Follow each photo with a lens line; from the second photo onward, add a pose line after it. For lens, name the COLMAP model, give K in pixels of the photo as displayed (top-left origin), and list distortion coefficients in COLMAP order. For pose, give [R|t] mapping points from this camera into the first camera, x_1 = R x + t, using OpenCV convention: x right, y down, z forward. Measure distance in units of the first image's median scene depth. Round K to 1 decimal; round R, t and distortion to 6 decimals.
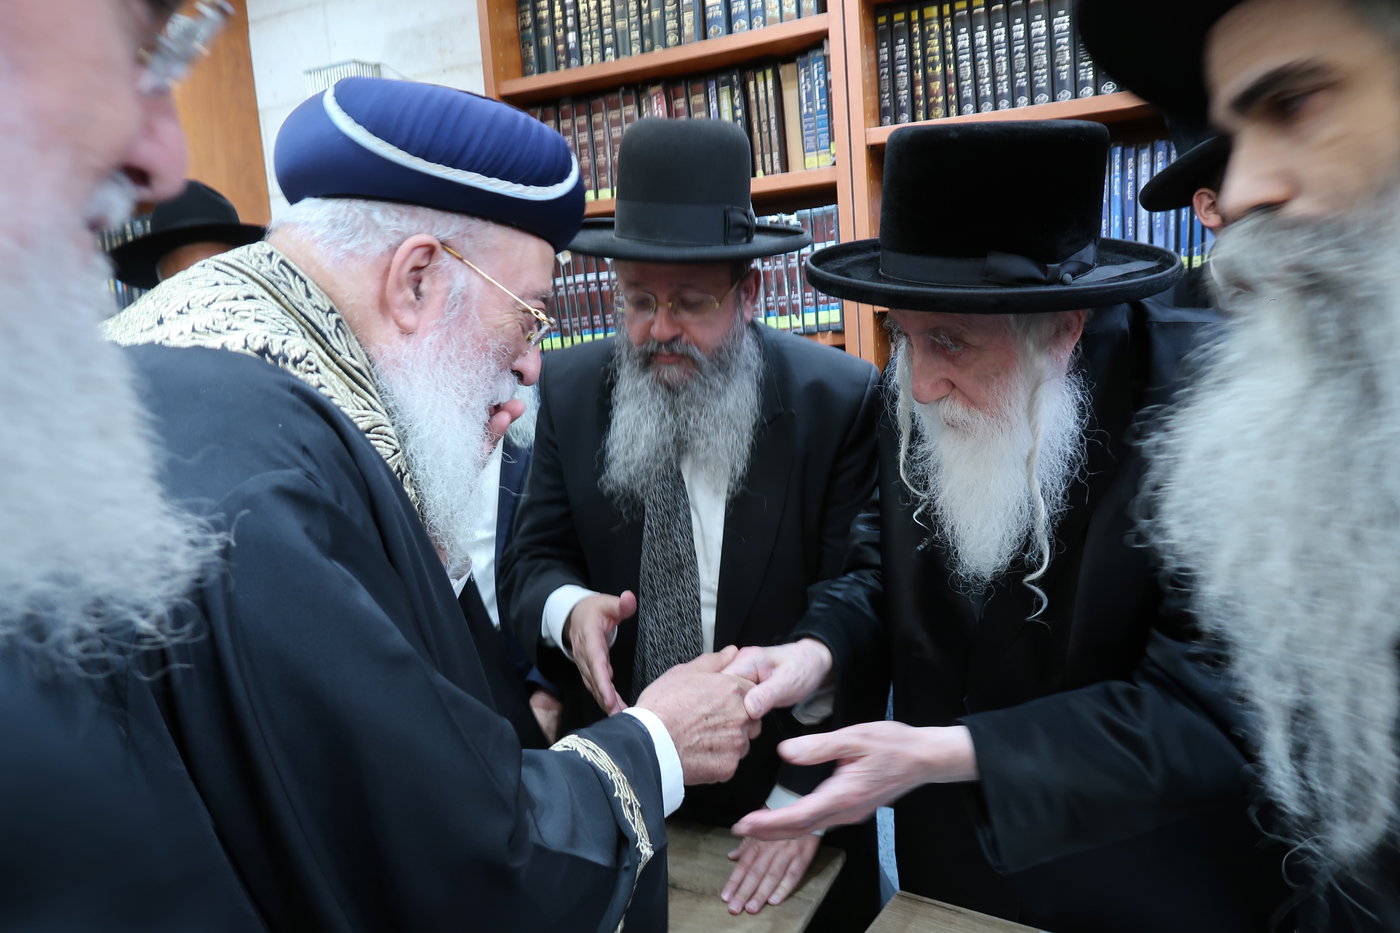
lens RADIAL K [[965.9, 0, 714.5], [0, 965.9, 466.9], [0, 0, 1]] dist [-0.008590, -0.001808]
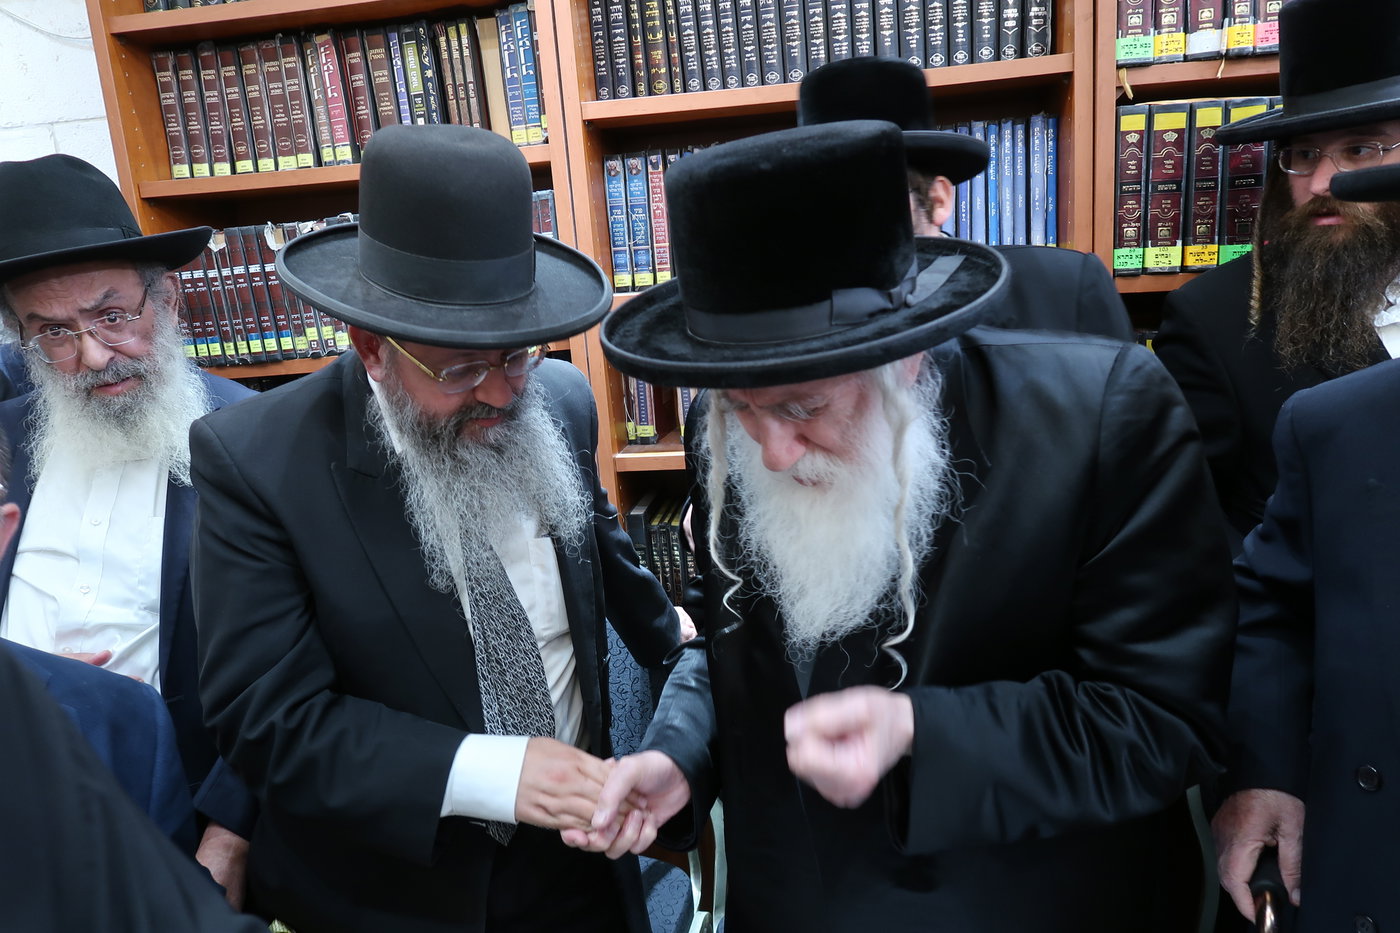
lens RADIAL K [[965.9, 0, 701.6], [0, 965.9, 468.8], [0, 0, 1]] dist [-0.008590, -0.001808]
pose [[0.961906, -0.058909, 0.266959, 0.009527], [0.044800, 0.997273, 0.058641, -0.064060], [-0.269686, -0.044447, 0.961922, 0.116460]]
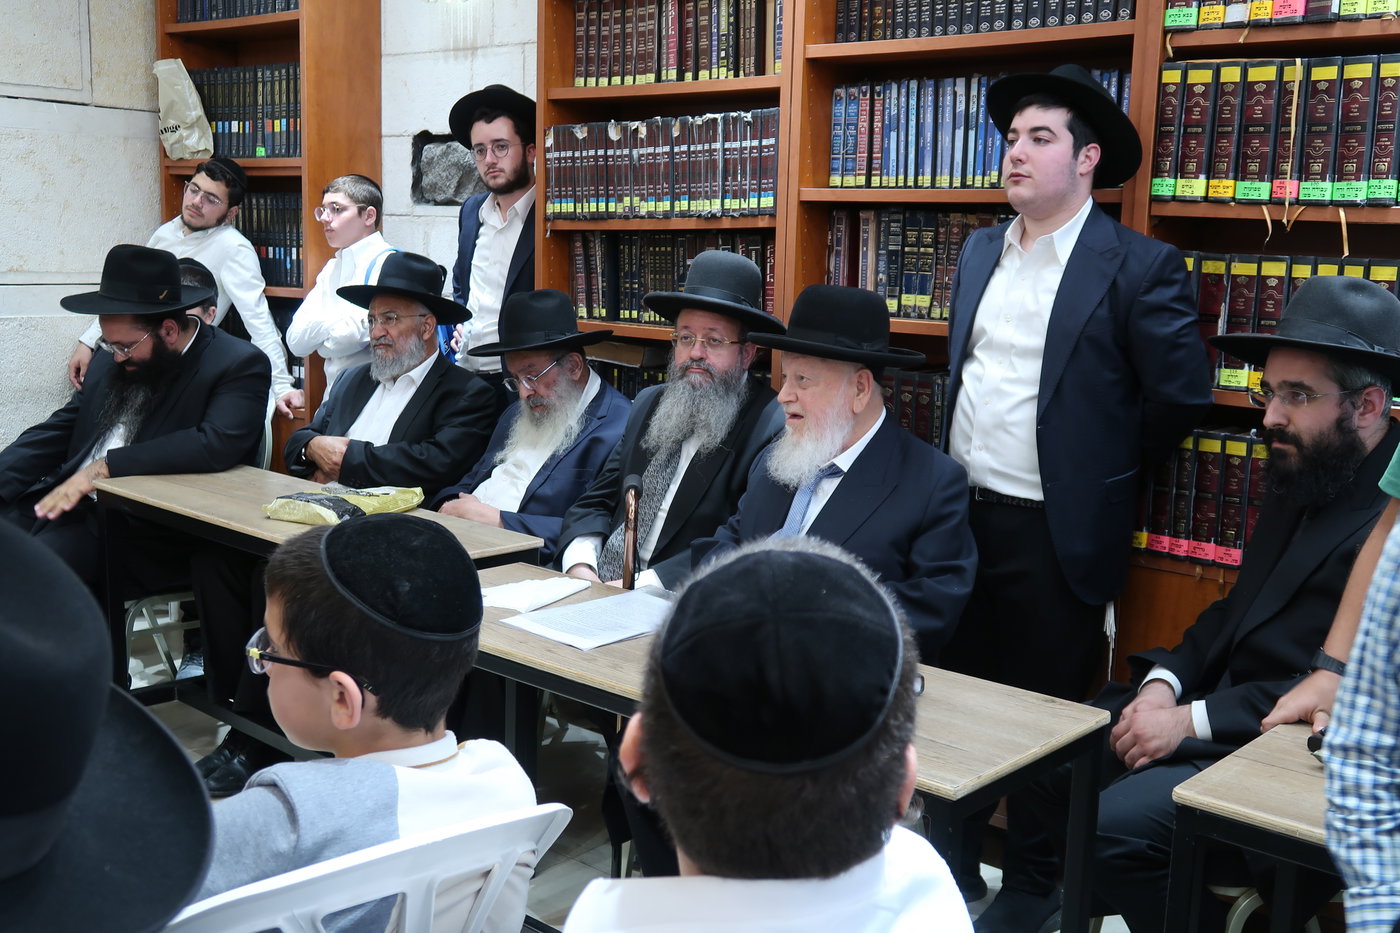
lens RADIAL K [[1451.5, 0, 702.0], [0, 1451.5, 467.9], [0, 0, 1]] dist [0.001022, 0.000000]
pose [[0.957043, 0.136397, -0.255859, 0.529407], [-0.131295, 0.990653, 0.037001, 0.106455], [0.258514, -0.001818, 0.966006, -0.707039]]
